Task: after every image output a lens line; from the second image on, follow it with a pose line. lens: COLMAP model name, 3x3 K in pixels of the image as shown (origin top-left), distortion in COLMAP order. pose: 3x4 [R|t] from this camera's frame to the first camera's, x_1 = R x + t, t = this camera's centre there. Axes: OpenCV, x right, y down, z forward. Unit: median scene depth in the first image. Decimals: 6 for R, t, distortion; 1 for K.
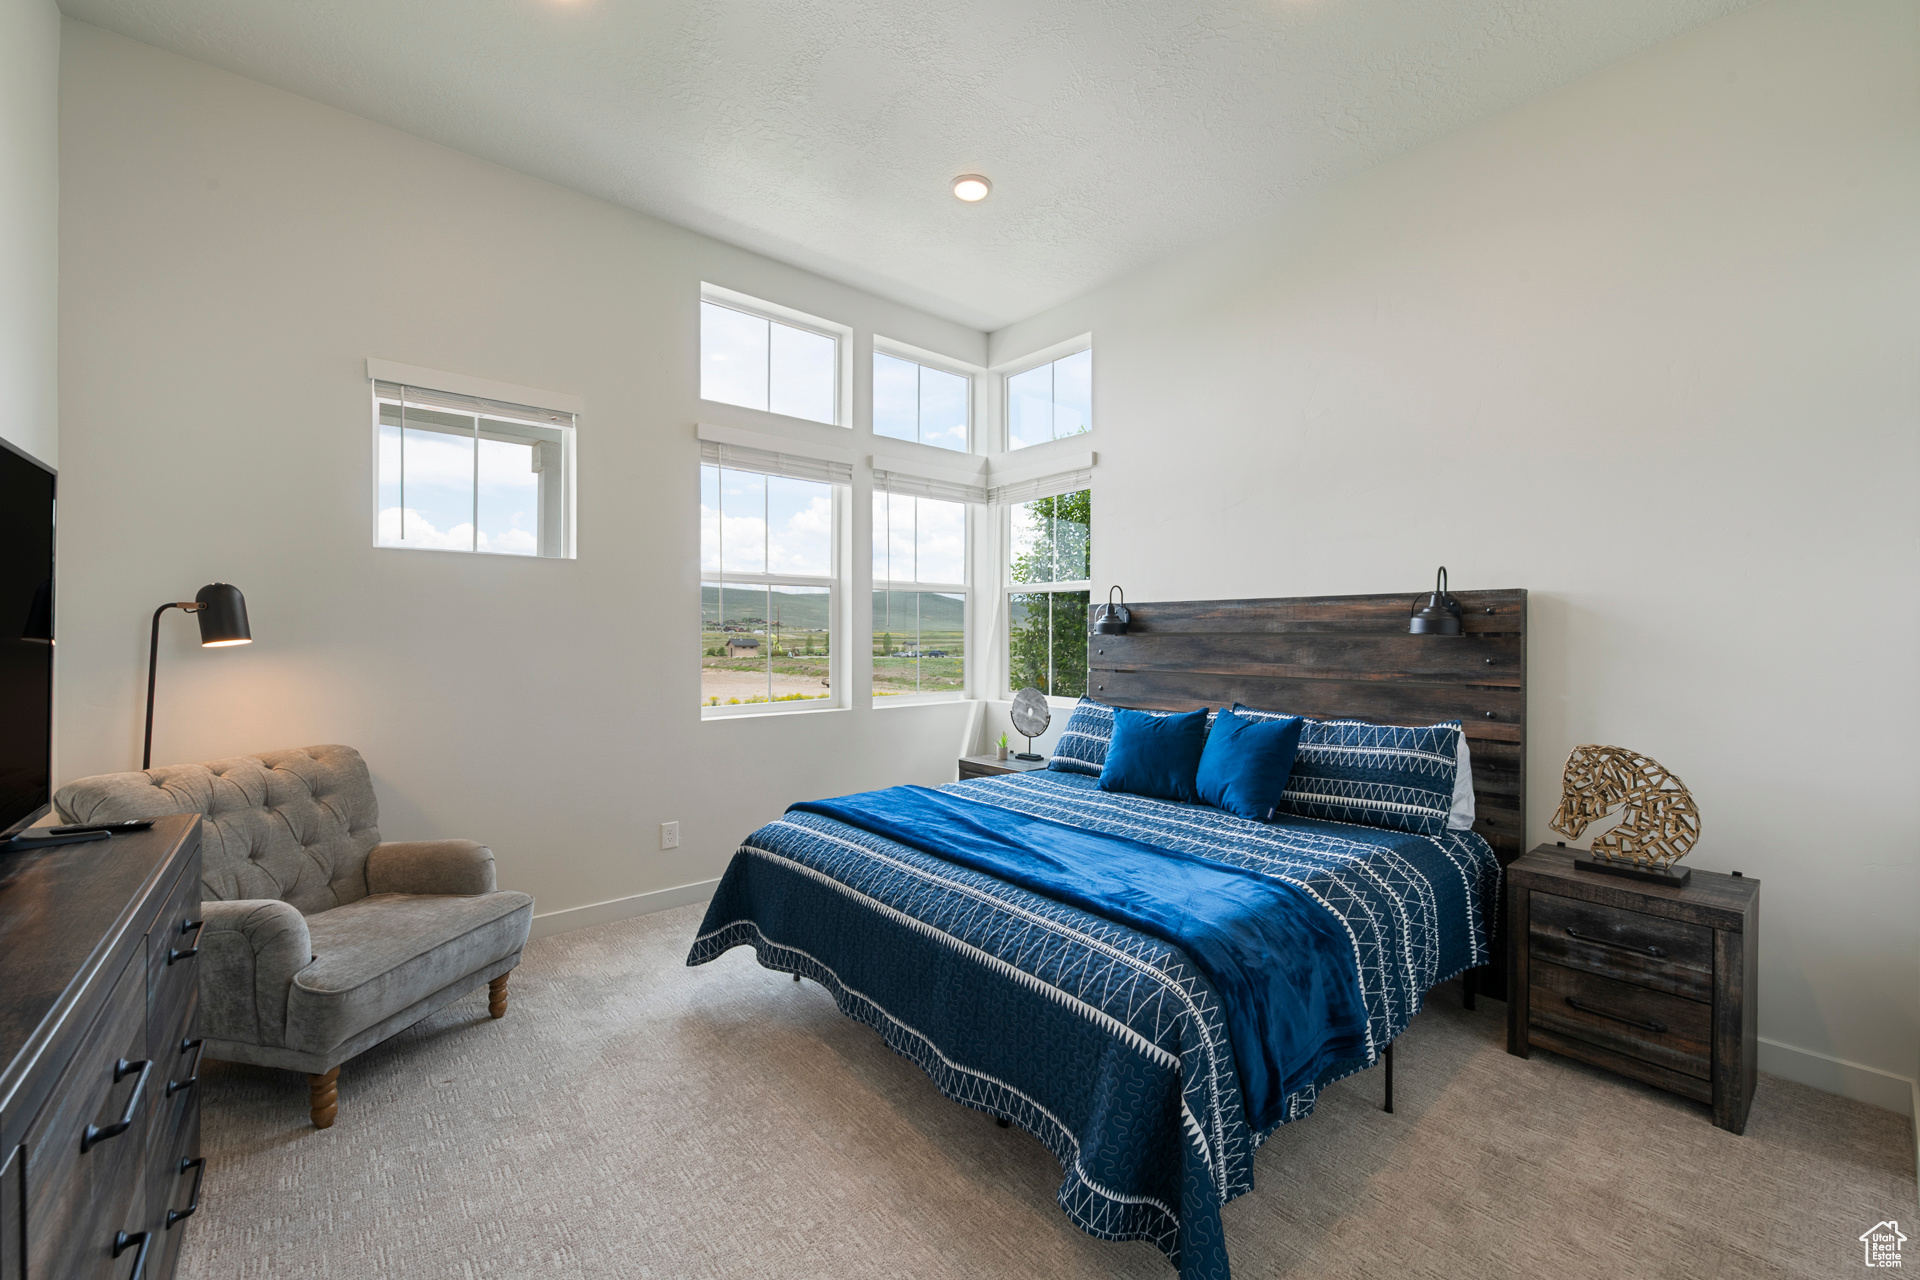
lens RADIAL K [[771.9, 0, 960.0], [0, 771.9, 640.0], [0, 0, 1]] dist [0.000432, 0.000182]
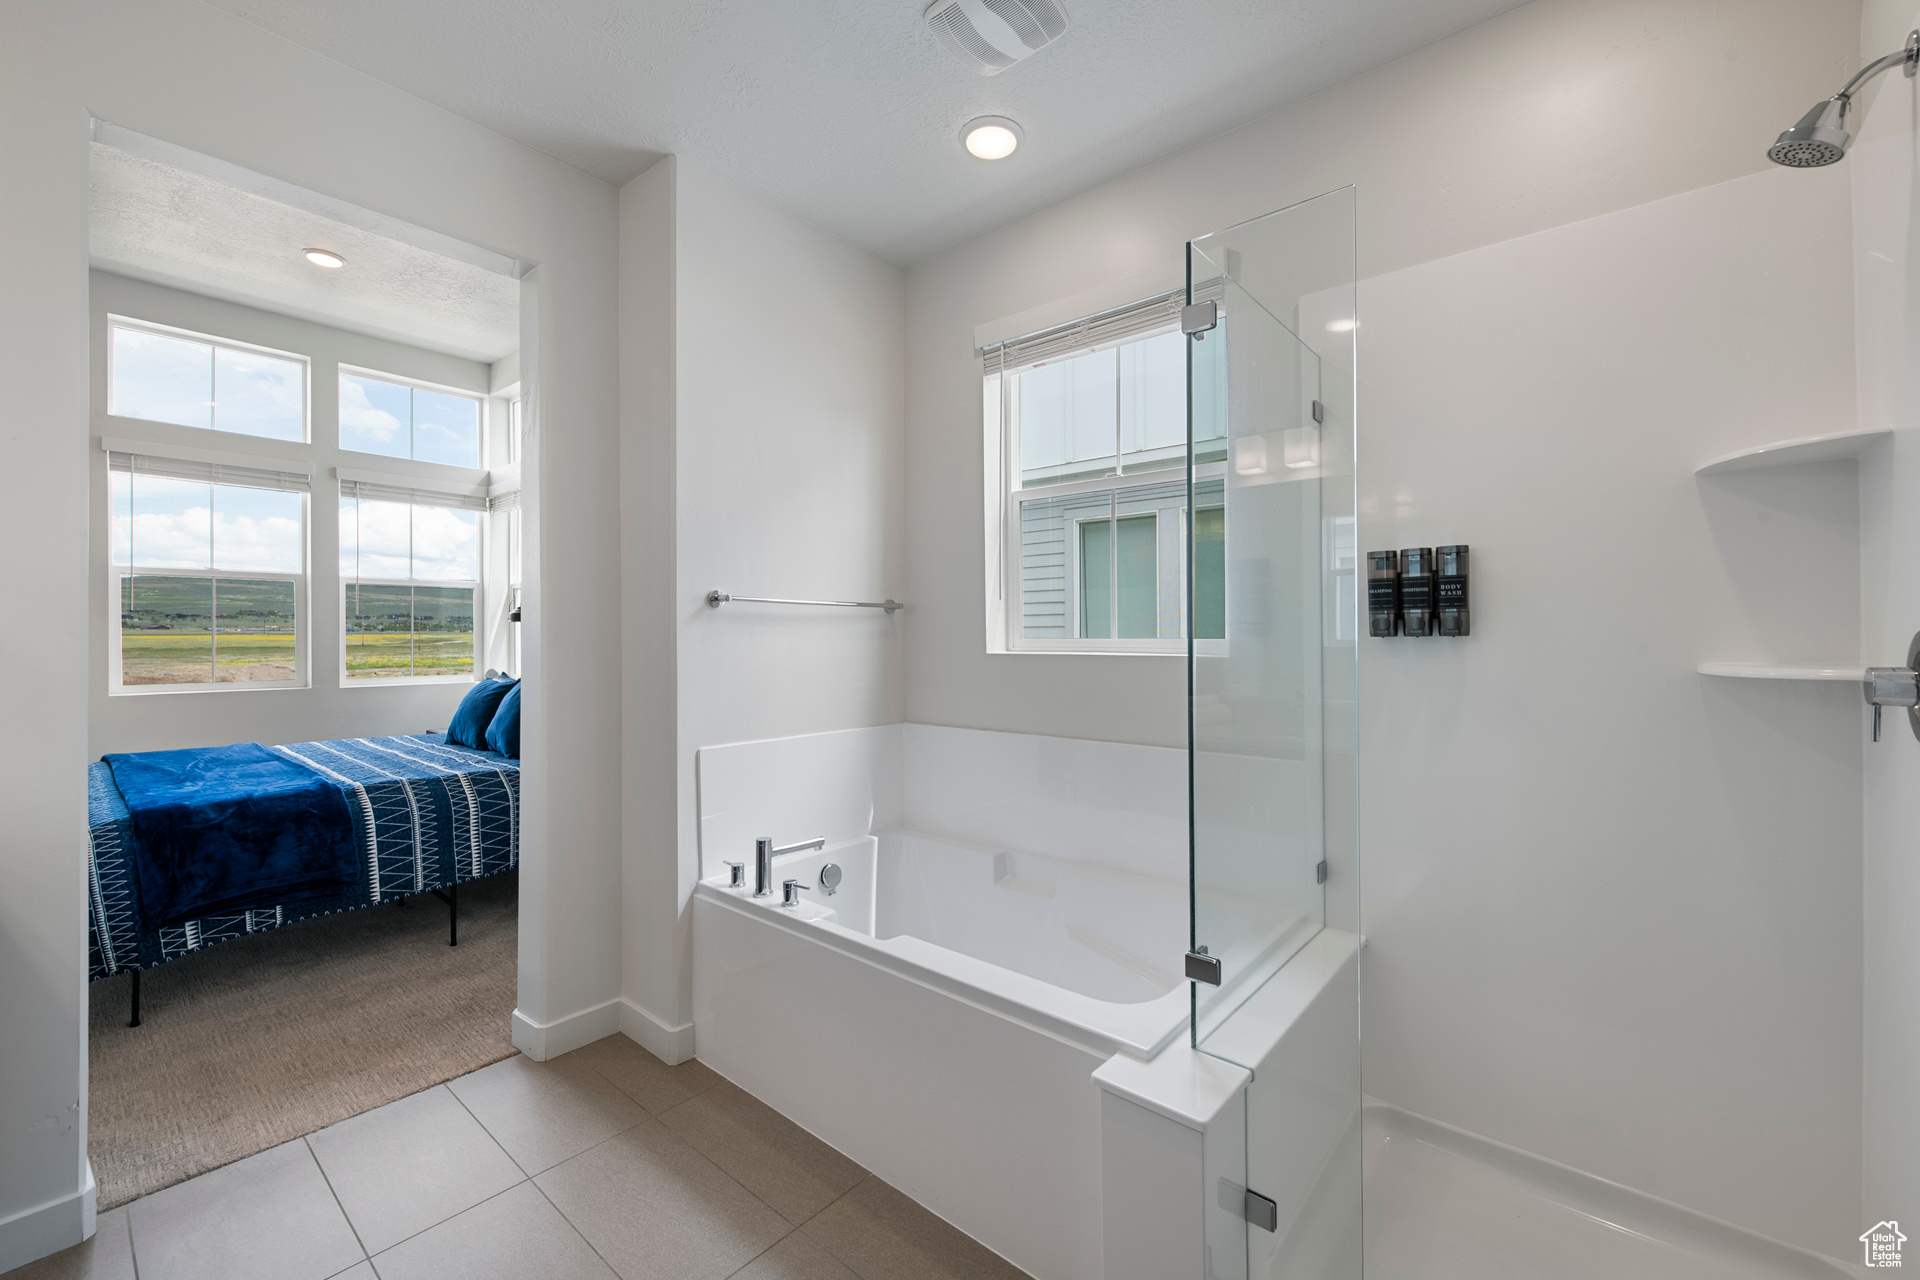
lens RADIAL K [[771.9, 0, 960.0], [0, 771.9, 640.0], [0, 0, 1]] dist [0.000432, 0.000182]
pose [[0.988102, 0.004801, 0.153726, 0.727330], [-0.003793, 0.999969, -0.006850, 0.027766], [-0.153754, 0.006185, 0.988090, -0.327137]]
